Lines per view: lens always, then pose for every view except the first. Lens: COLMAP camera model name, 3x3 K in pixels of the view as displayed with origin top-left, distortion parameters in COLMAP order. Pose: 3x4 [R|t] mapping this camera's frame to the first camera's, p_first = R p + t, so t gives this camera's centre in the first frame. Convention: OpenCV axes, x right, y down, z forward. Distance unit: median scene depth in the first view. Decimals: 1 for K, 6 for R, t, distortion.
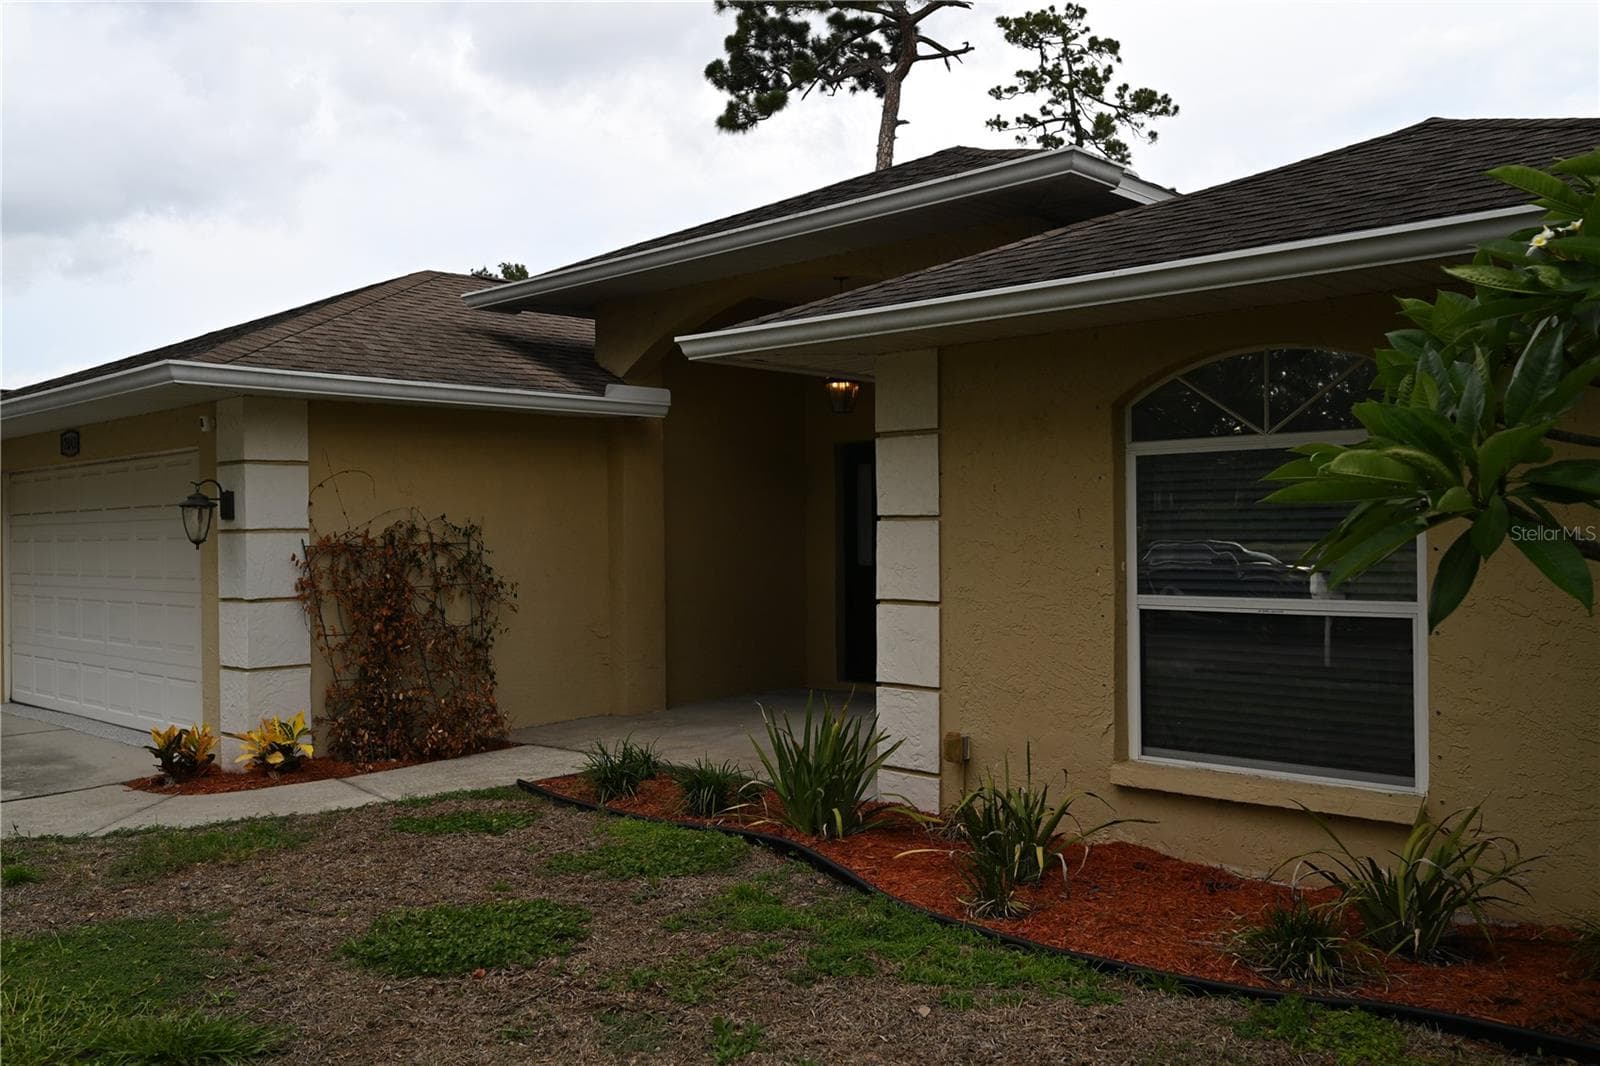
lens RADIAL K [[1441.2, 0, 800.0], [0, 1441.2, 533.0], [0, 0, 1]] dist [-0.063009, 0.000990]
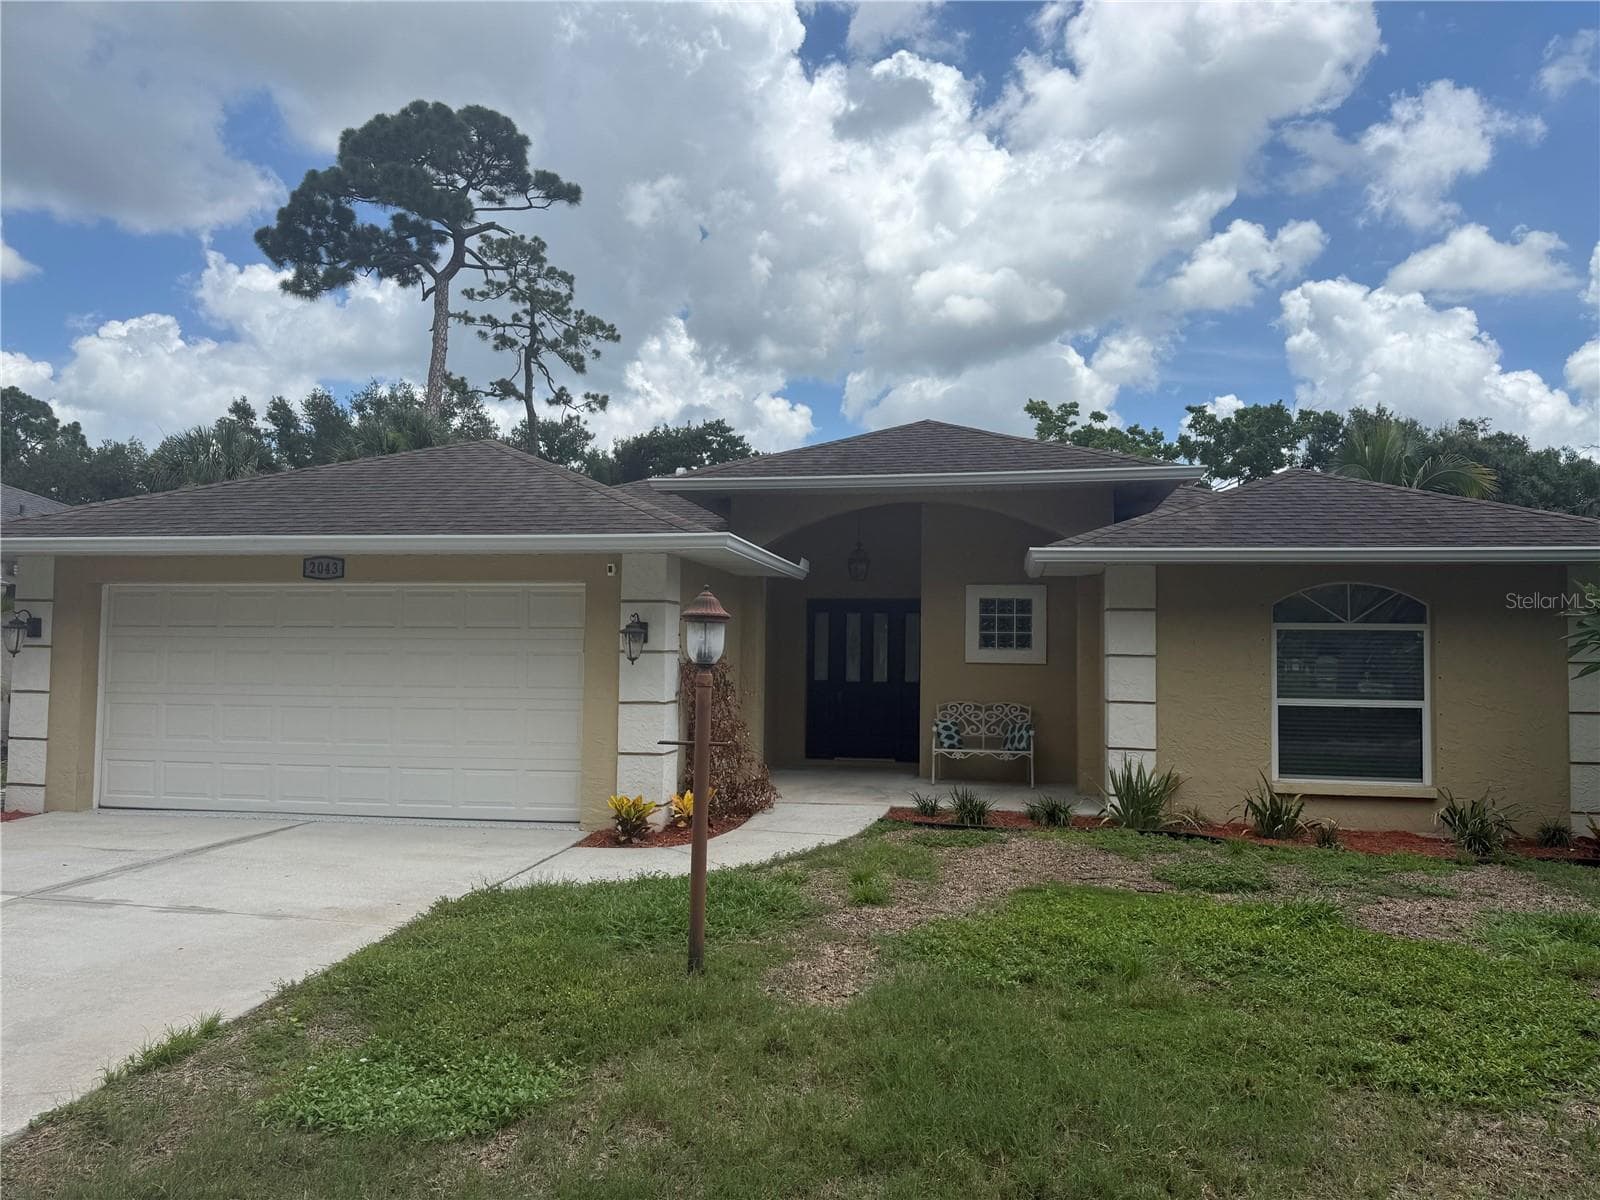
lens RADIAL K [[1197.7, 0, 859.2], [0, 1197.7, 599.8], [0, 0, 1]] dist [-0.002825, -0.004146]
pose [[0.815768, 0.052891, 0.575955, -0.784655], [-0.022044, 0.997930, -0.060419, 0.012470], [-0.577958, 0.036592, 0.815245, -0.025947]]
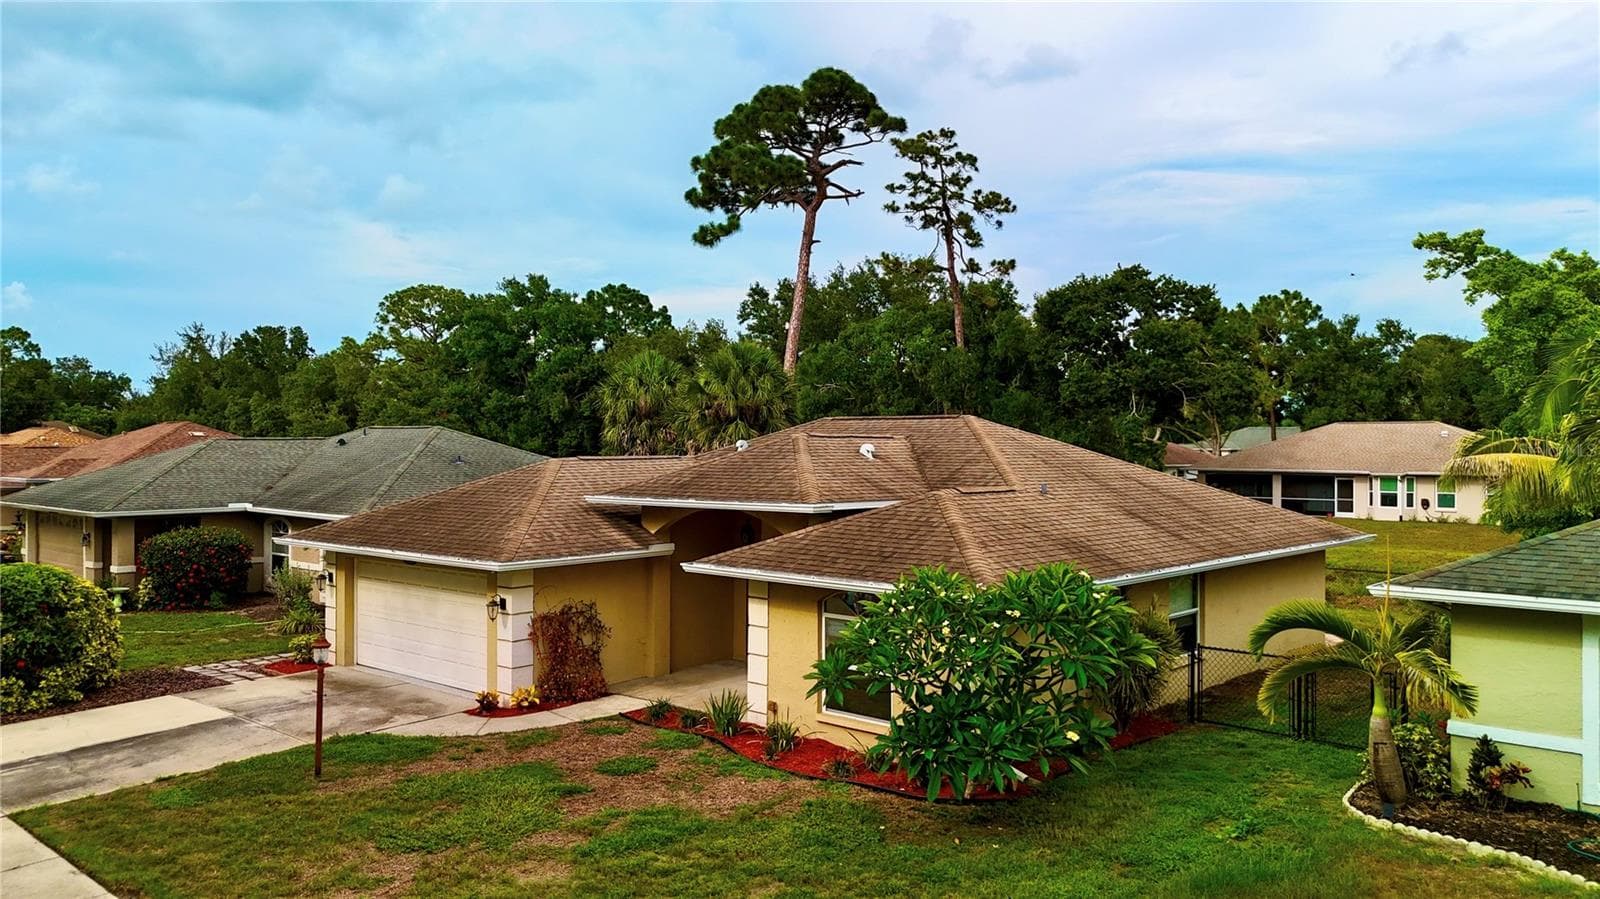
lens RADIAL K [[1251.5, 0, 800.0], [0, 1251.5, 449.5], [0, 0, 1]] dist [0.040788, 0.001337]
pose [[0.999461, 0.010233, 0.031209, 0.055694], [-0.010501, 0.999909, 0.008450, -0.290407], [-0.031119, -0.008773, 0.999477, -1.150412]]
